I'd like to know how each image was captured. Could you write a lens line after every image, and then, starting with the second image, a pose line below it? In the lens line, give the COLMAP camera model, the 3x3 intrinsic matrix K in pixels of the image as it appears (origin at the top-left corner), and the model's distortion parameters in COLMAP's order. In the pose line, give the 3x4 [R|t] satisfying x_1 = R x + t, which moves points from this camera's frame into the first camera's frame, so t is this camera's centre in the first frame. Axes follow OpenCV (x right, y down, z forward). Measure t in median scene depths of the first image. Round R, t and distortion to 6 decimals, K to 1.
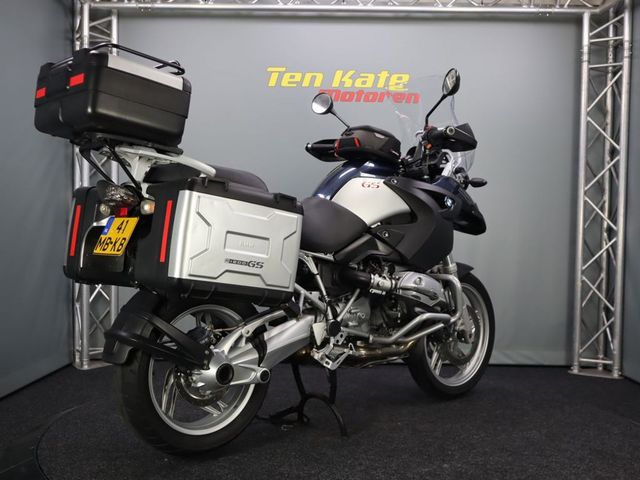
lens RADIAL K [[718.0, 0, 321.5], [0, 718.0, 246.2], [0, 0, 1]] dist [-0.008183, 0.000000]
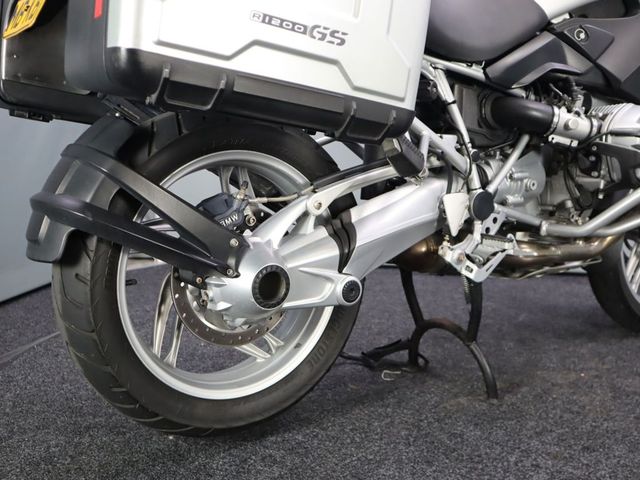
lens RADIAL K [[718.0, 0, 324.2], [0, 718.0, 245.3], [0, 0, 1]] dist [-0.008183, 0.000000]
pose [[0.991325, 0.017556, -0.130253, -0.026675], [-0.000696, 0.991725, 0.128375, 0.068418], [0.131429, -0.127171, 0.983135, 0.413827]]
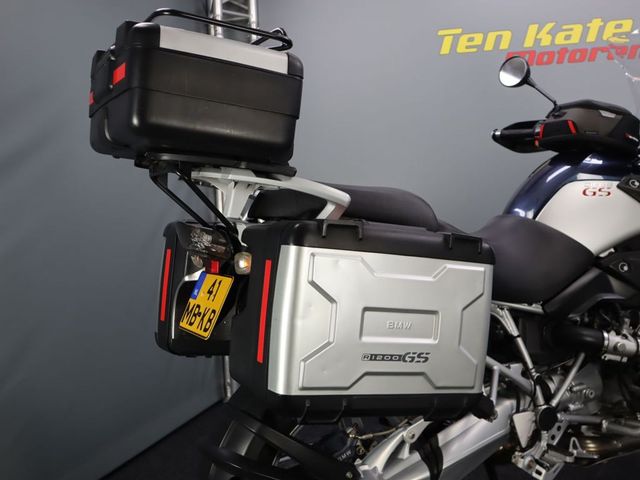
lens RADIAL K [[718.0, 0, 325.6], [0, 718.0, 244.6], [0, 0, 1]] dist [-0.008183, 0.000000]
pose [[0.967961, -0.031130, -0.249163, -0.009146], [0.040031, 0.998726, 0.030736, -0.065128], [0.247889, -0.039725, 0.967974, 0.296468]]
